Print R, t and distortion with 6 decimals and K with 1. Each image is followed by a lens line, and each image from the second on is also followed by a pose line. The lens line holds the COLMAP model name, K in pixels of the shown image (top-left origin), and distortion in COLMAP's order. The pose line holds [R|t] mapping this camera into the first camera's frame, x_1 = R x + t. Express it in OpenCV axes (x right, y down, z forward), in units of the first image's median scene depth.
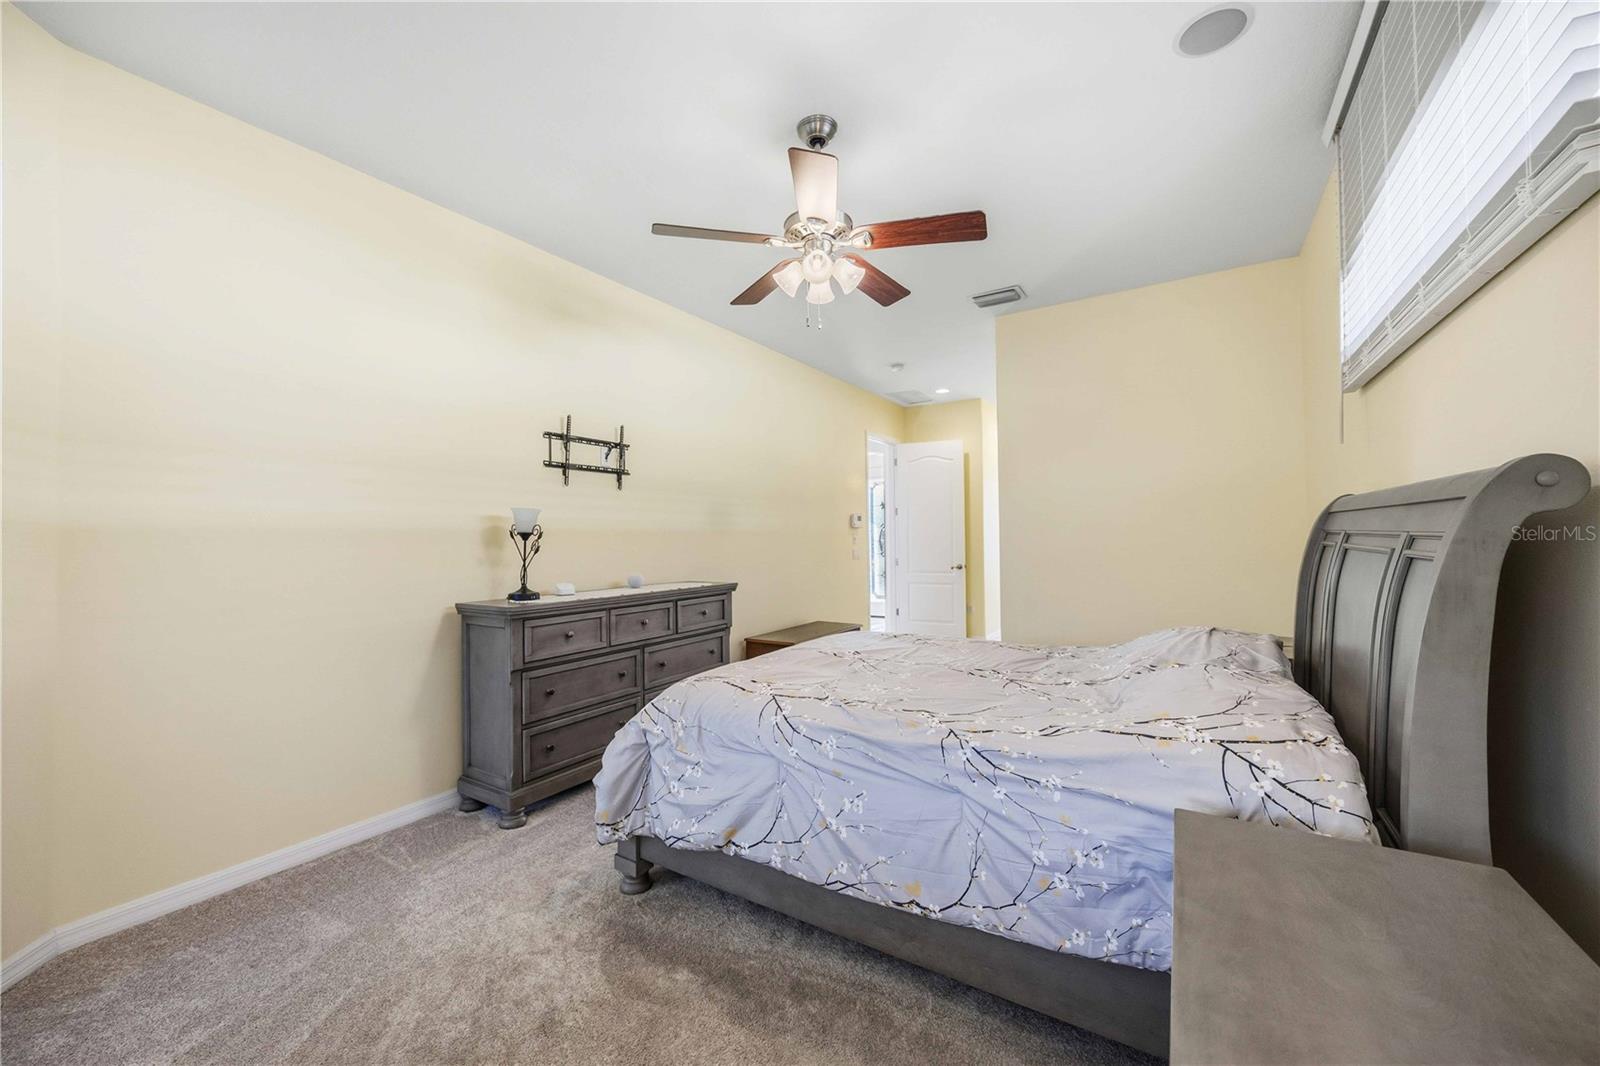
lens RADIAL K [[613.9, 0, 802.5], [0, 613.9, 528.9], [0, 0, 1]] dist [-0.006660, -0.000163]
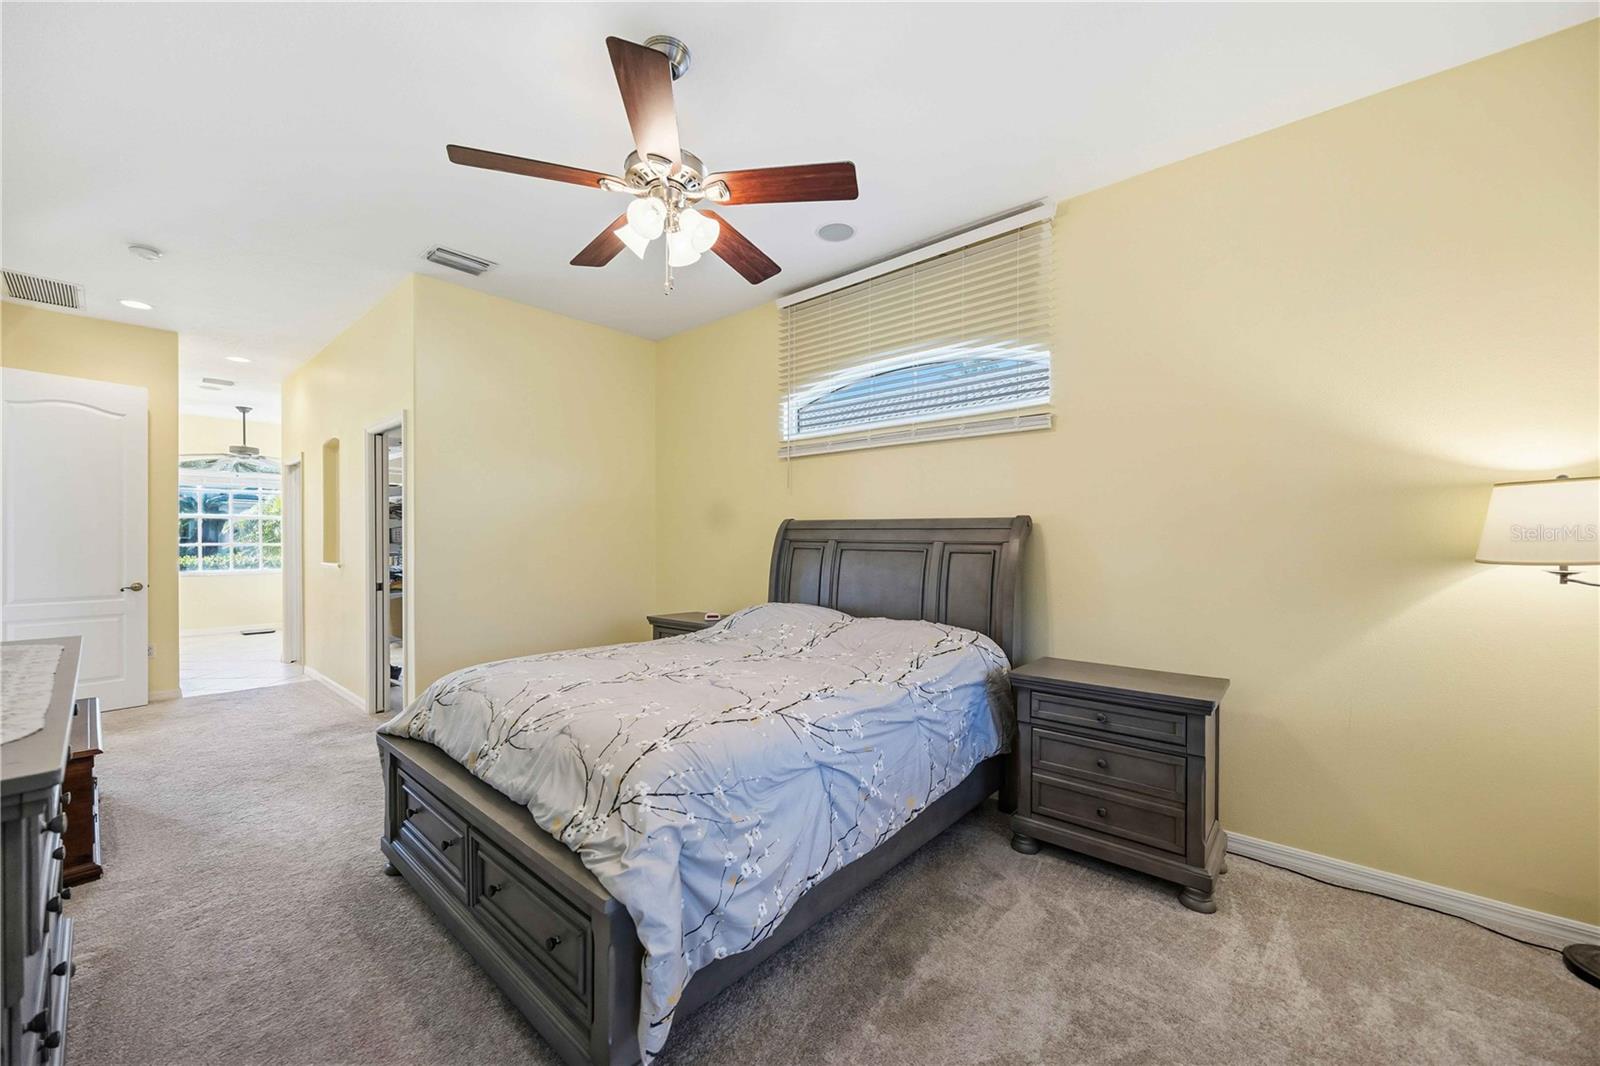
lens RADIAL K [[613.9, 0, 798.9], [0, 613.9, 539.2], [0, 0, 1]] dist [-0.006660, -0.000163]
pose [[0.151501, 0.015813, 0.988331, -0.575541], [-0.021751, 0.999683, -0.012660, 0.013745], [-0.988218, -0.019579, 0.151797, 0.501505]]
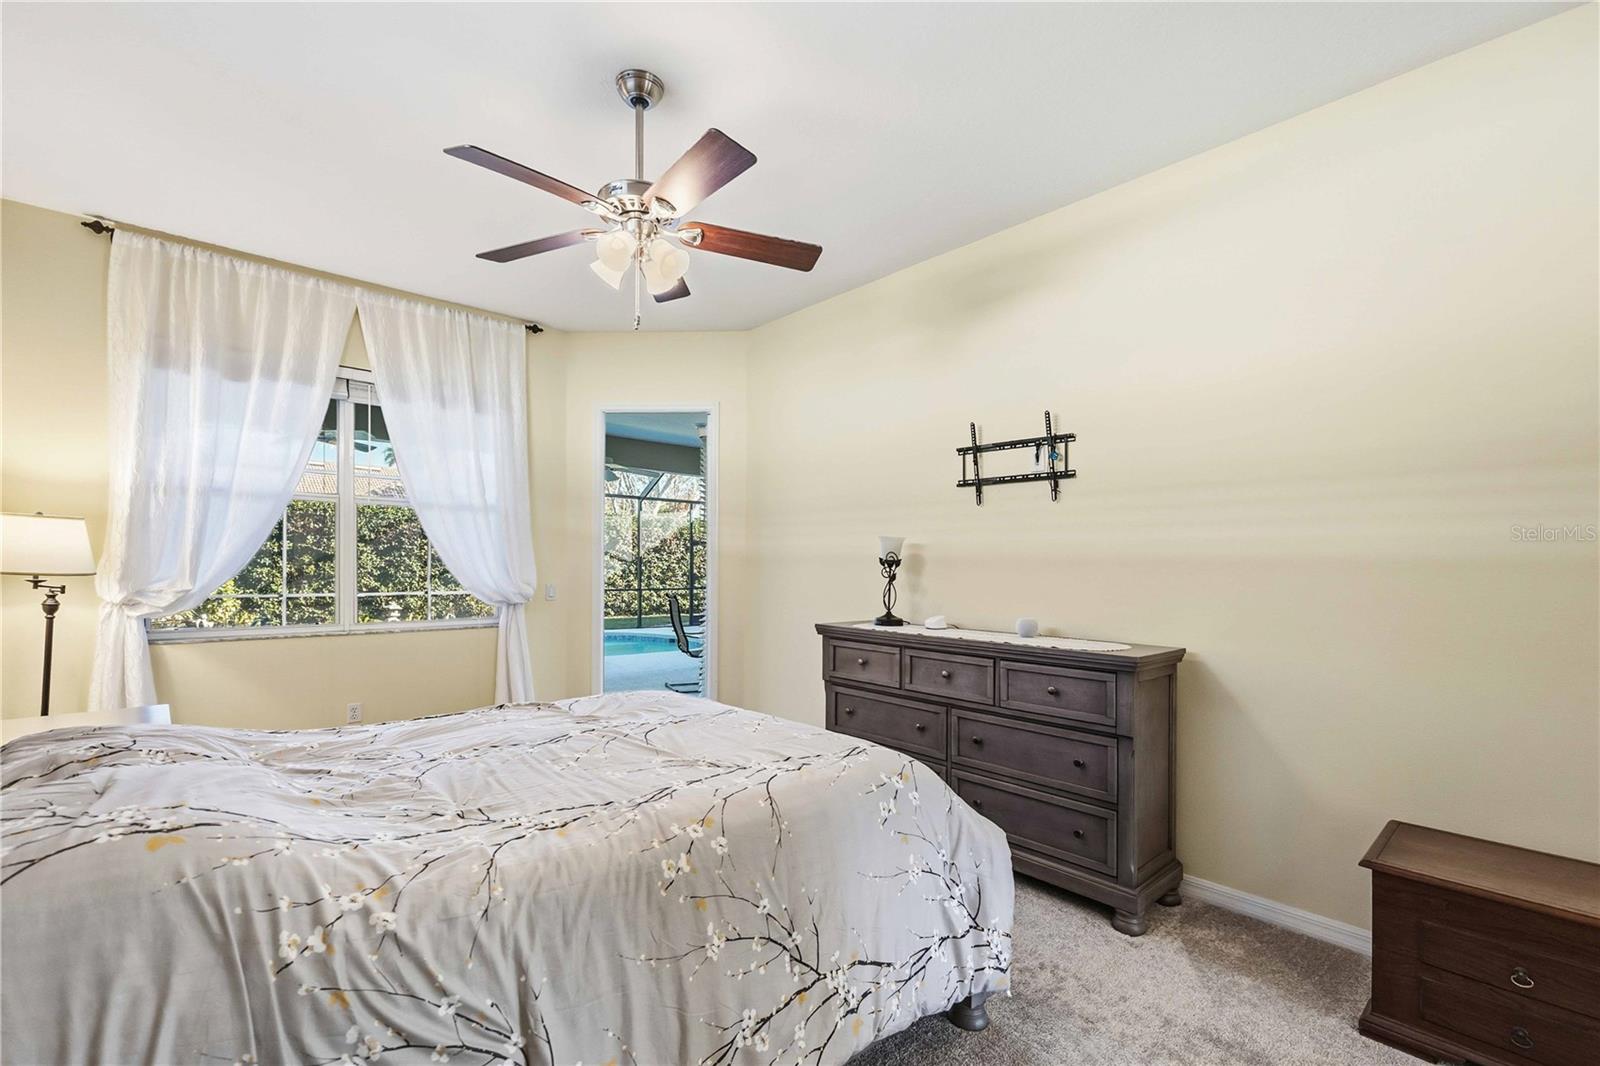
lens RADIAL K [[700.5, 0, 797.5], [0, 700.5, 570.6], [0, 0, 1]] dist [-0.004648, -0.000265]
pose [[-0.260660, 0.021310, -0.965195, 0.667449], [0.007901, 0.999770, 0.019939, -0.000865], [0.965398, -0.002428, -0.260769, 1.073859]]
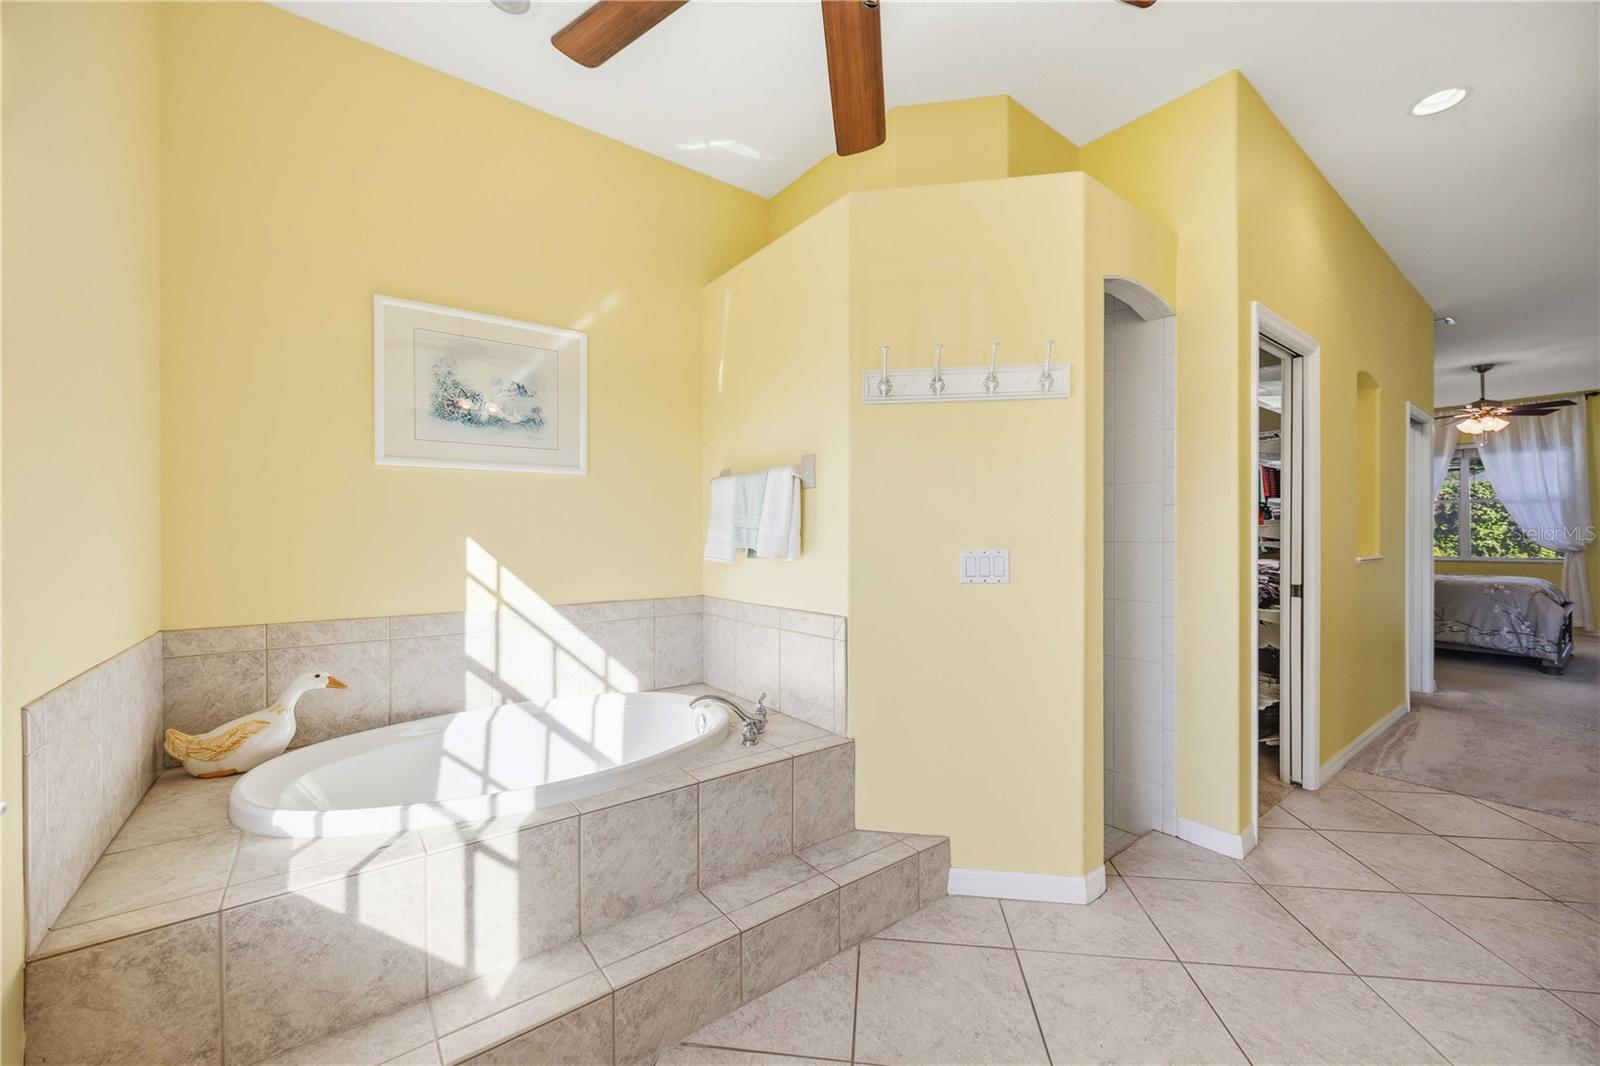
lens RADIAL K [[613.9, 0, 796.5], [0, 613.9, 541.3], [0, 0, 1]] dist [-0.006660, -0.000163]
pose [[-0.938066, 0.012460, 0.346233, 1.341513], [0.009277, 0.999898, -0.010847, 0.050548], [-0.346333, -0.006963, -0.938086, 3.202336]]
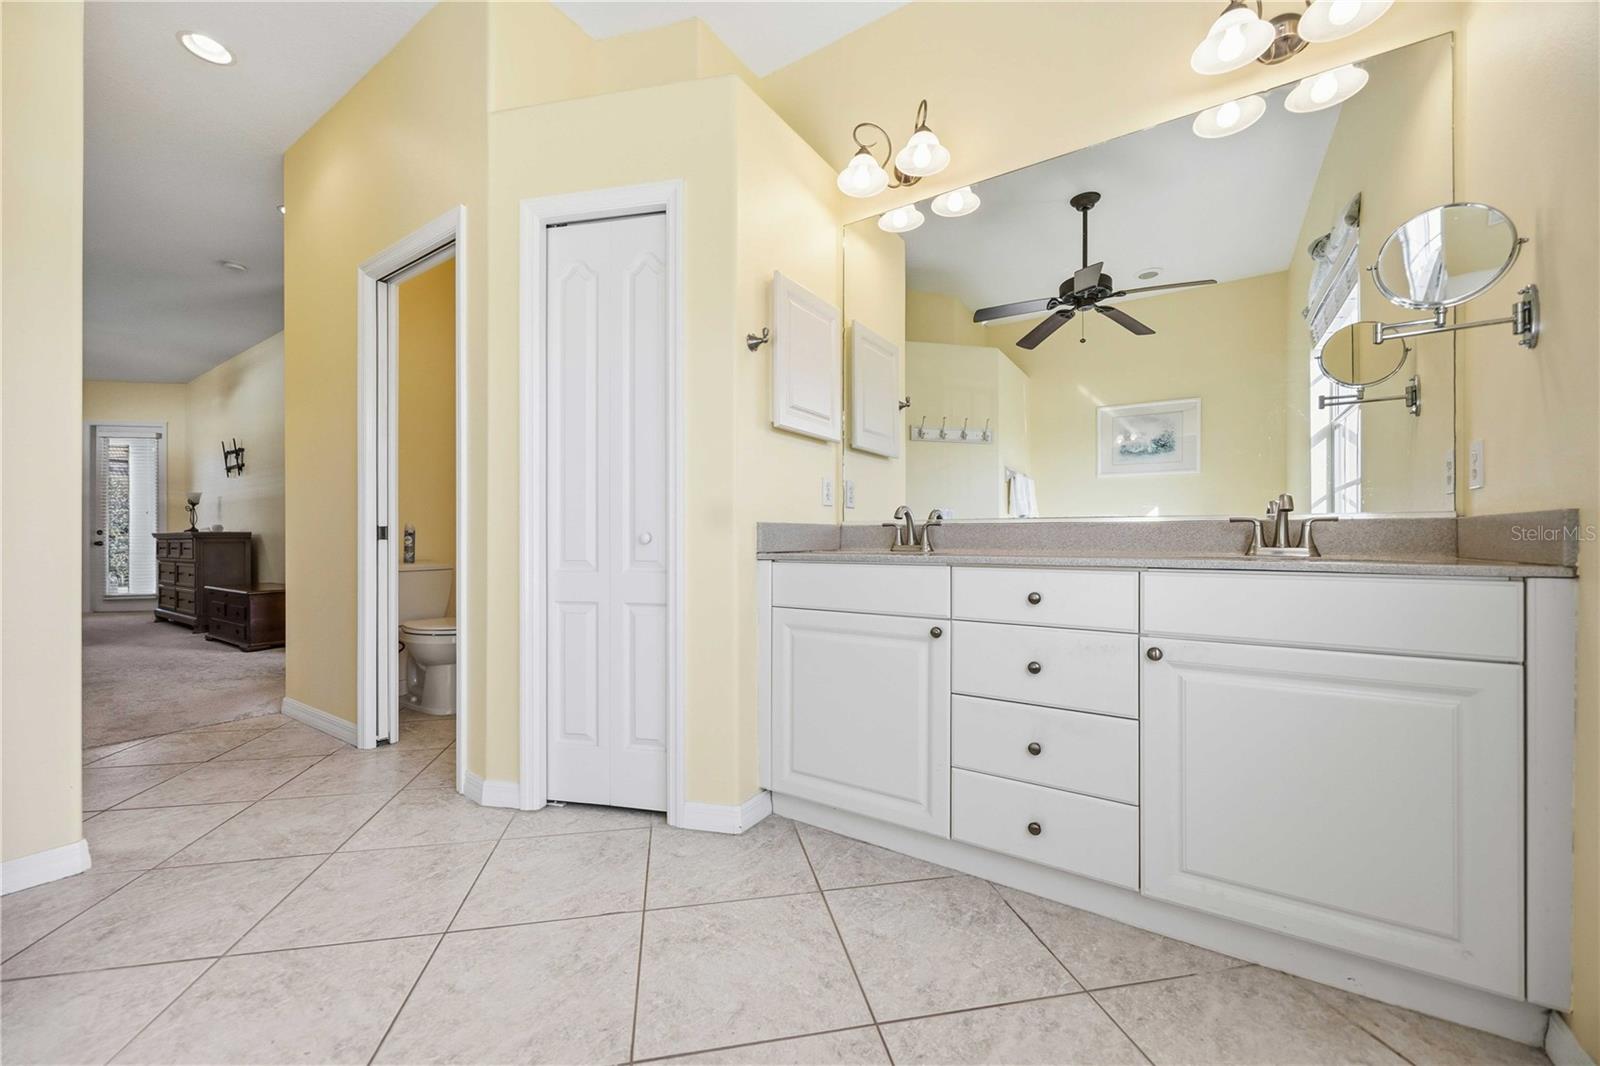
lens RADIAL K [[613.9, 0, 795.9], [0, 613.9, 539.1], [0, 0, 1]] dist [-0.006660, -0.000163]
pose [[-0.016120, 0.012463, -0.999792, 1.602046], [0.013209, 0.999838, 0.012251, 0.128839], [0.999783, -0.013009, -0.016282, 2.993256]]
